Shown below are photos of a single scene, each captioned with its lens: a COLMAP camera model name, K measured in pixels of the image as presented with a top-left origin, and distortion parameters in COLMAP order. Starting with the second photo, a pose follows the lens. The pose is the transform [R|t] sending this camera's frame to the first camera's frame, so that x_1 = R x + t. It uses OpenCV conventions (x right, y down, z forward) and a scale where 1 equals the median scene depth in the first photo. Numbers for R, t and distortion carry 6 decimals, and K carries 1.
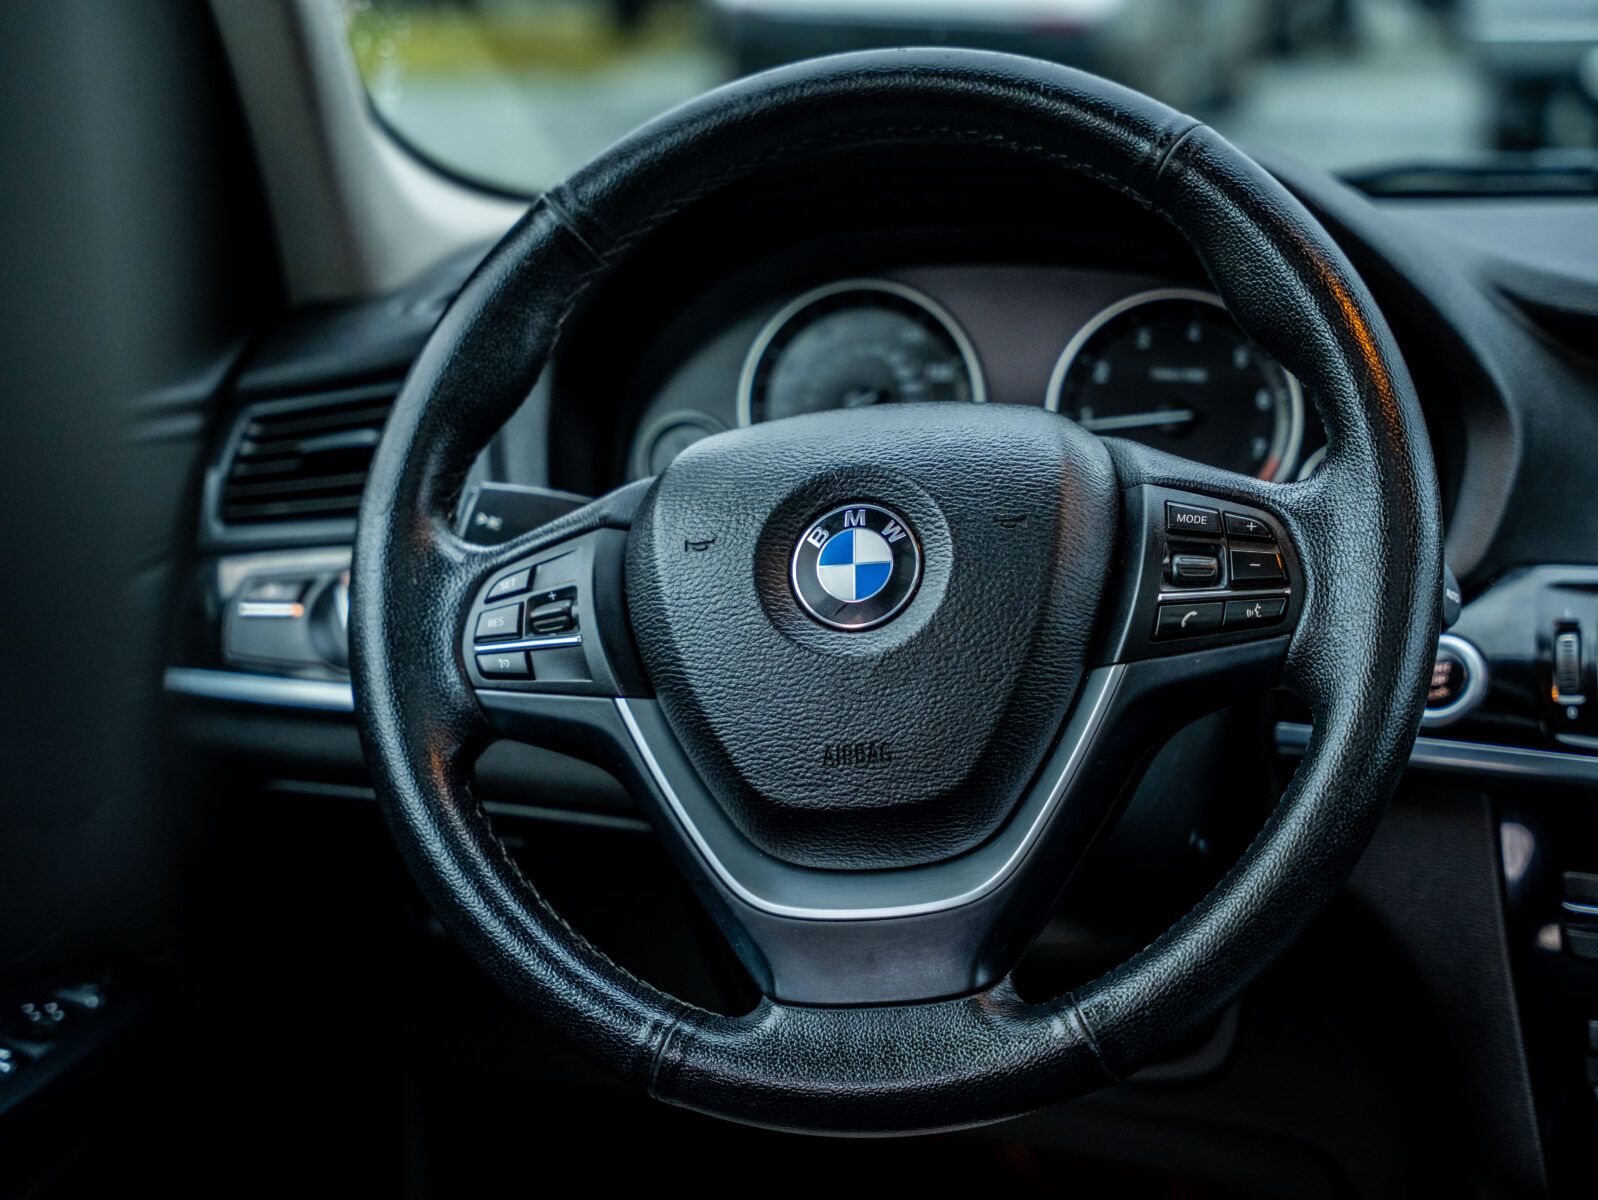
lens RADIAL K [[3320.6, 0, 799.0], [0, 3320.6, 600.0], [0, 0, 1]] dist [0.364947, -0.088716]
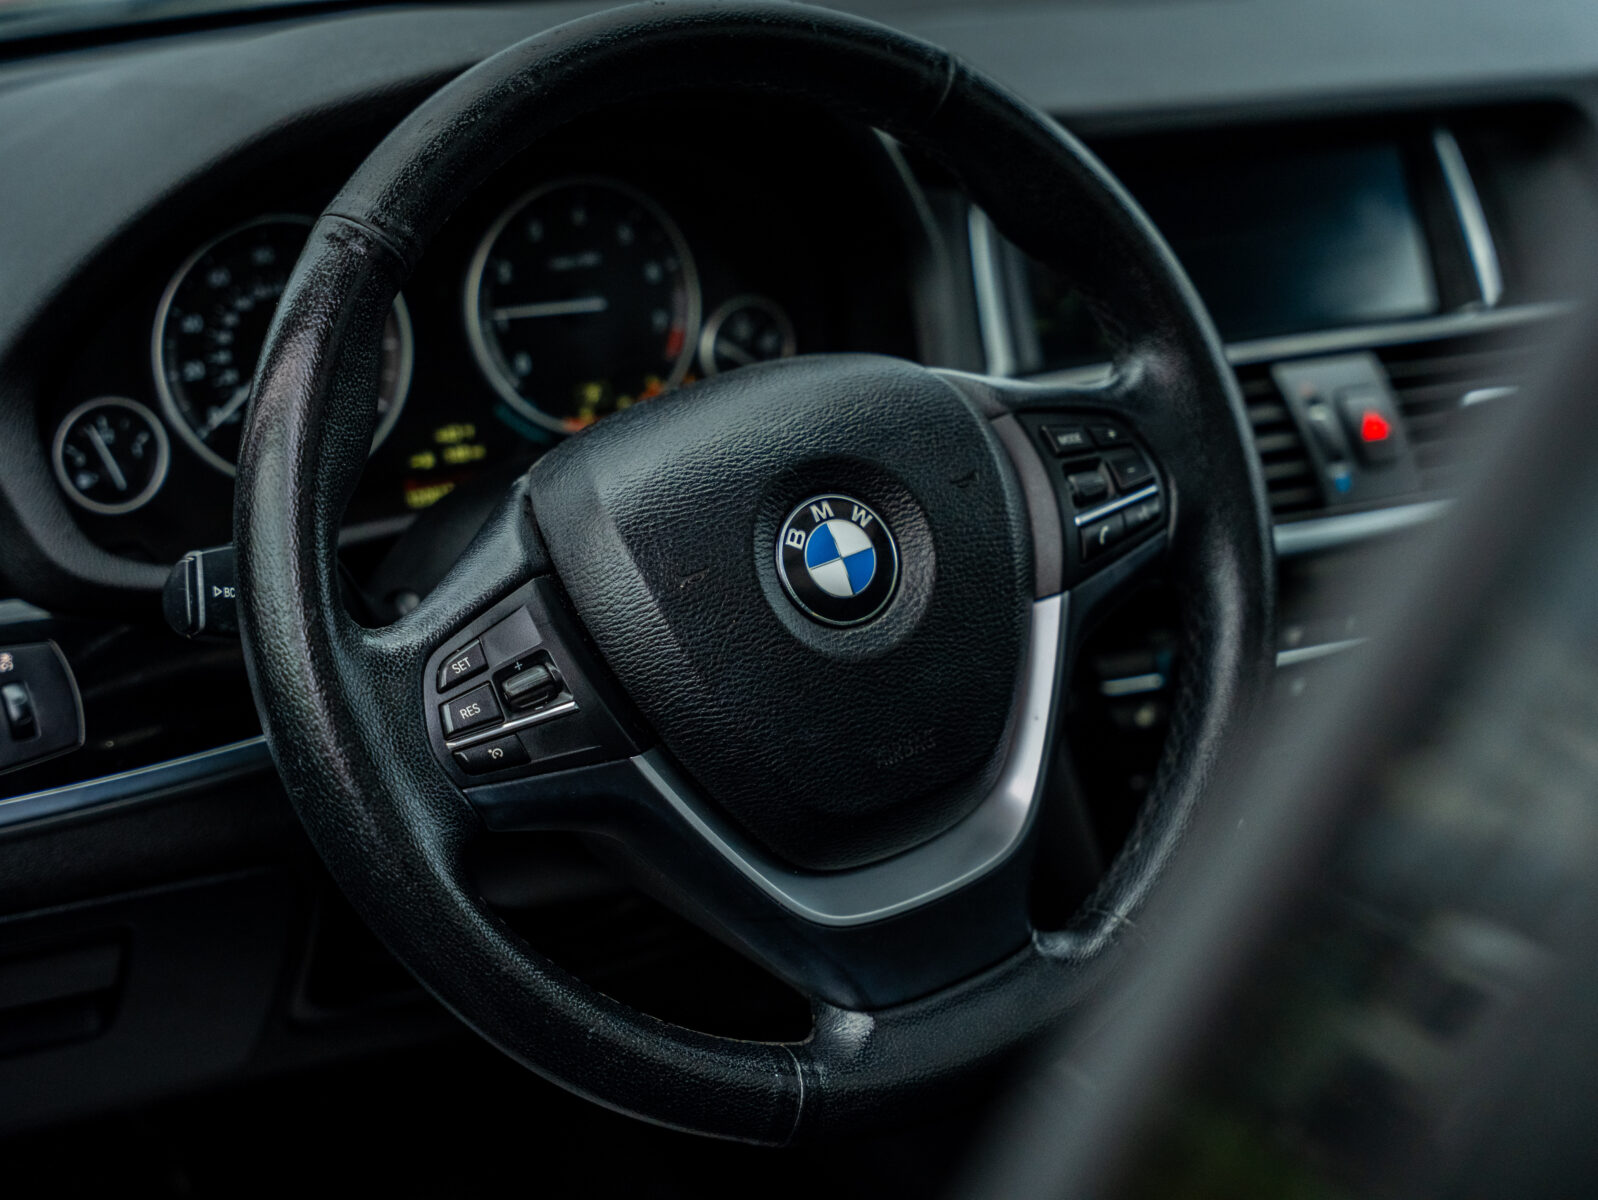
lens RADIAL K [[3320.6, 0, 799.0], [0, 3320.6, 600.0], [0, 0, 1]] dist [0.364947, -0.088716]
pose [[0.691356, -0.246184, 0.679279, -0.649820], [0.147891, 0.968472, 0.200473, -0.193990], [-0.707216, -0.038139, 0.705968, 0.322052]]
